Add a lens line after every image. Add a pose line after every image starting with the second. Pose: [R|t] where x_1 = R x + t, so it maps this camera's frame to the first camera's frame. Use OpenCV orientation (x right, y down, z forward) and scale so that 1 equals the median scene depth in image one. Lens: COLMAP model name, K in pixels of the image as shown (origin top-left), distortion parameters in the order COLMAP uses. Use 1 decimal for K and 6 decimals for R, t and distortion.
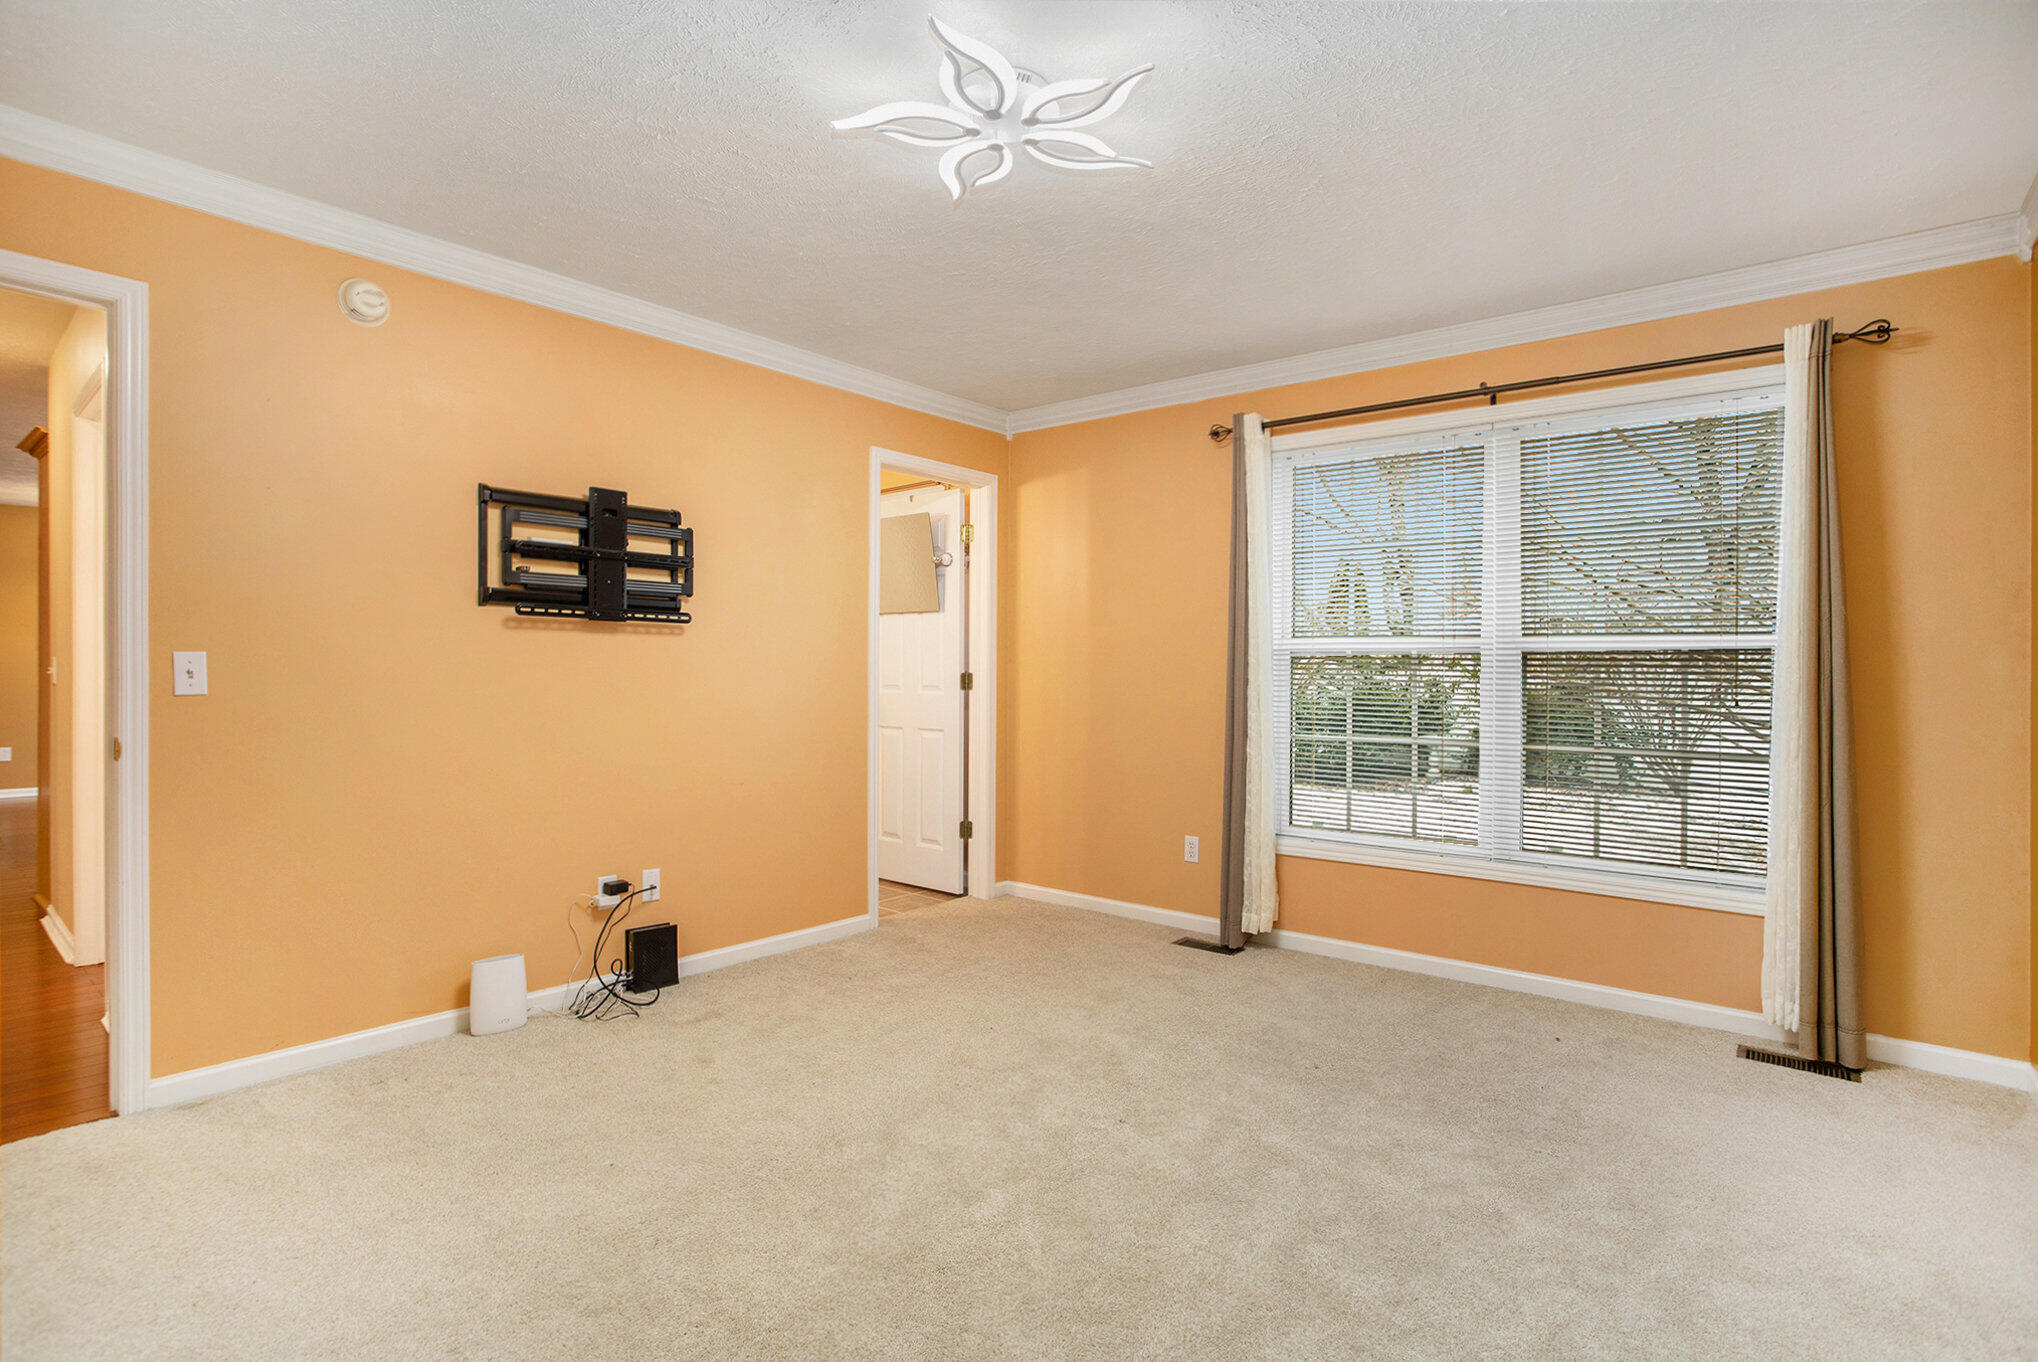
lens RADIAL K [[1000.5, 0, 997.8], [0, 1000.5, 676.6], [0, 0, 1]] dist [-0.058408, 0.000887]
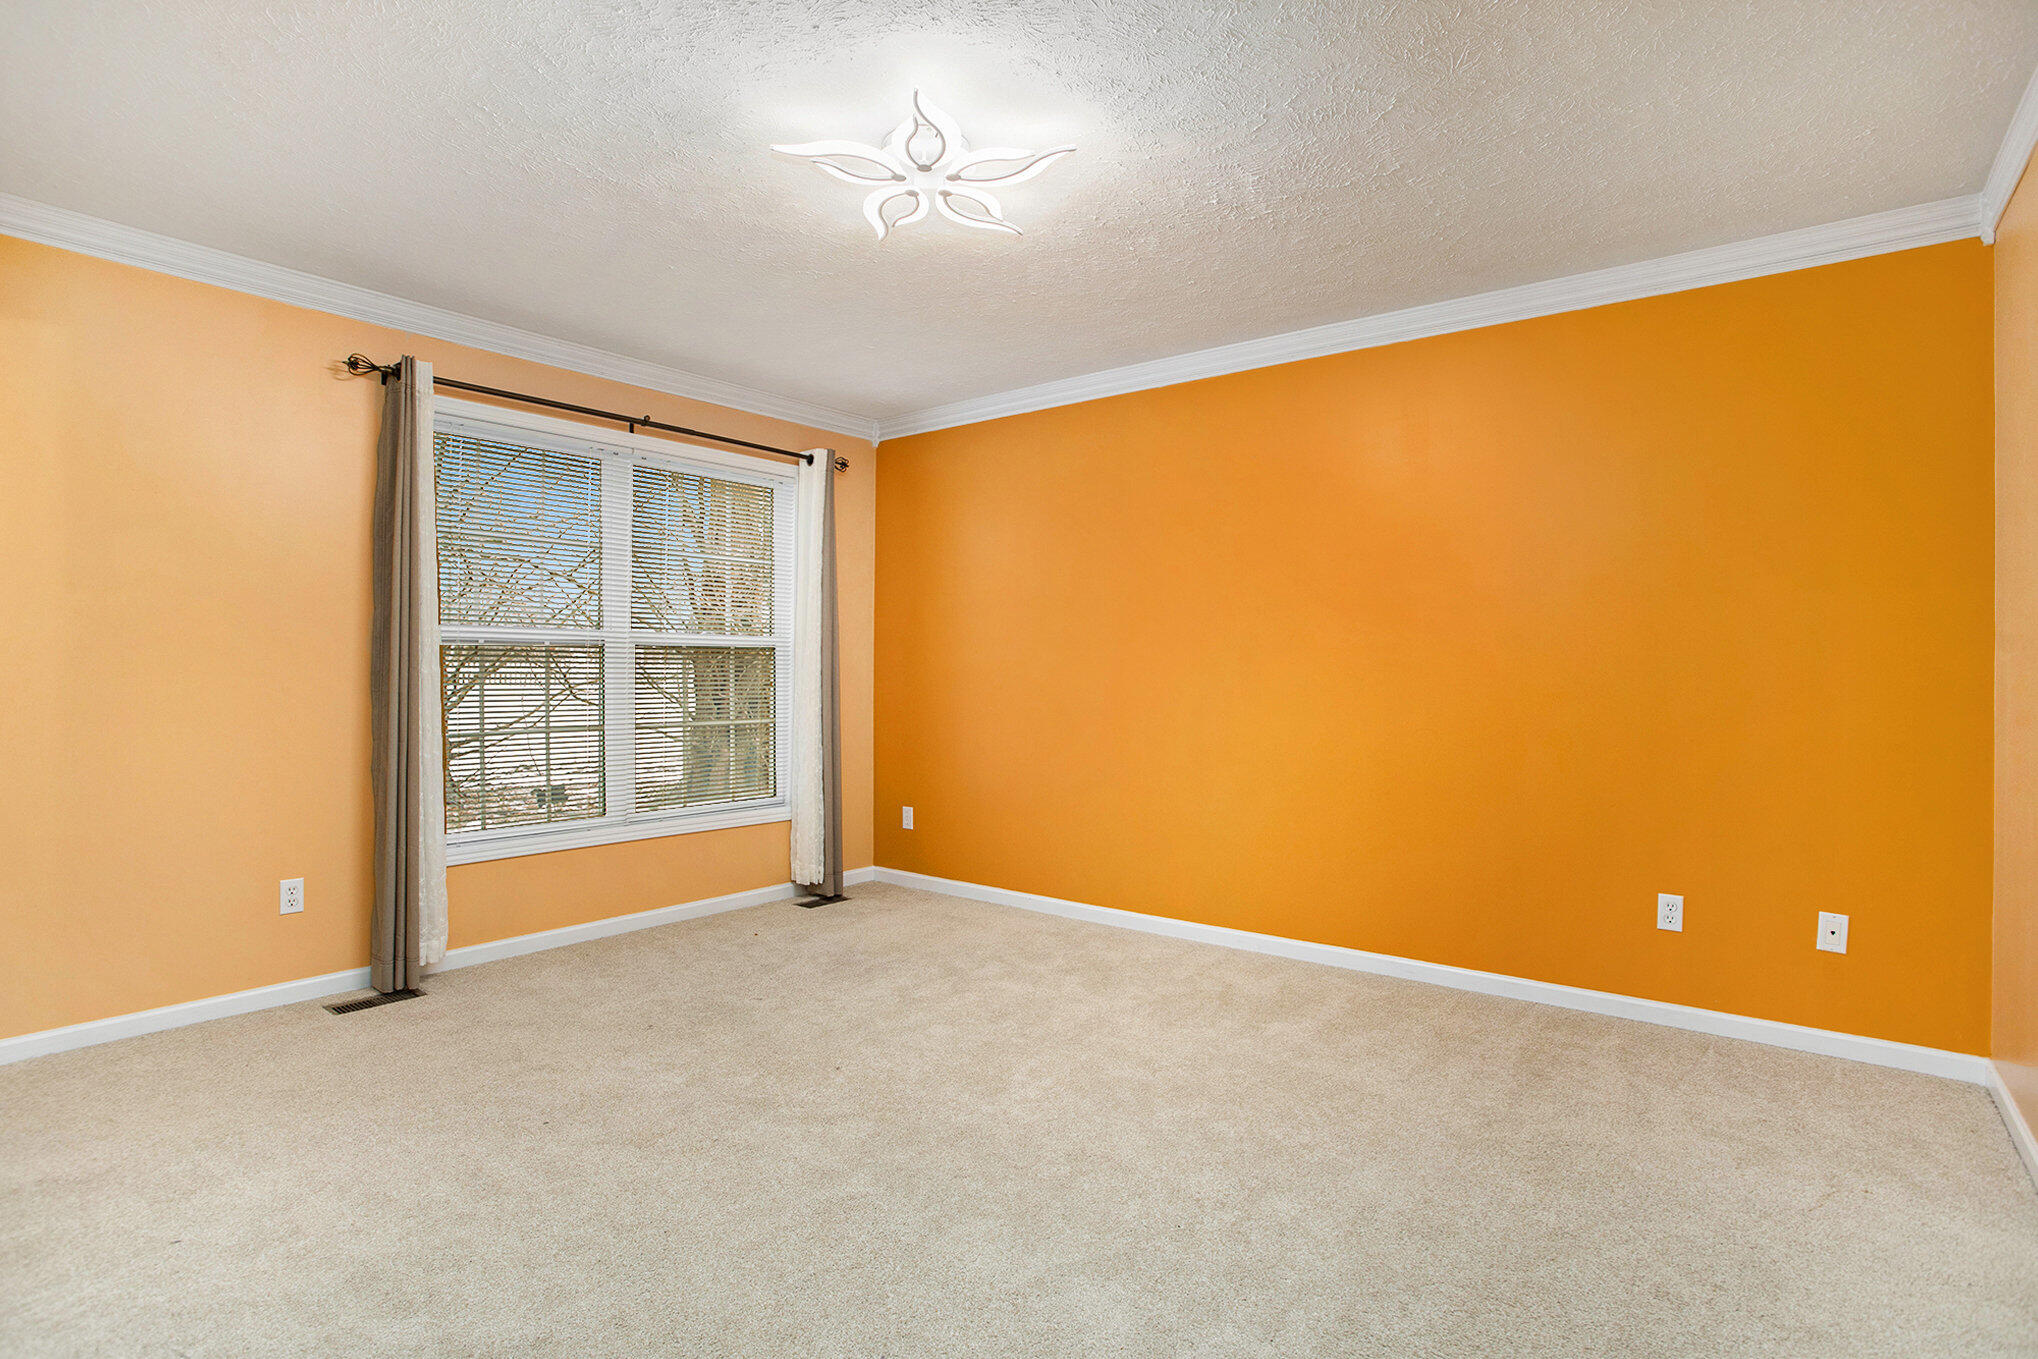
lens RADIAL K [[1020.4, 0, 1004.4], [0, 1020.4, 666.7], [0, 0, 1]] dist [-0.090353, 0.035109]
pose [[-0.050742, -0.010337, 0.998658, -0.627738], [-0.002583, 0.999944, 0.010219, -0.010971], [-0.998708, -0.002061, -0.050766, 0.542910]]
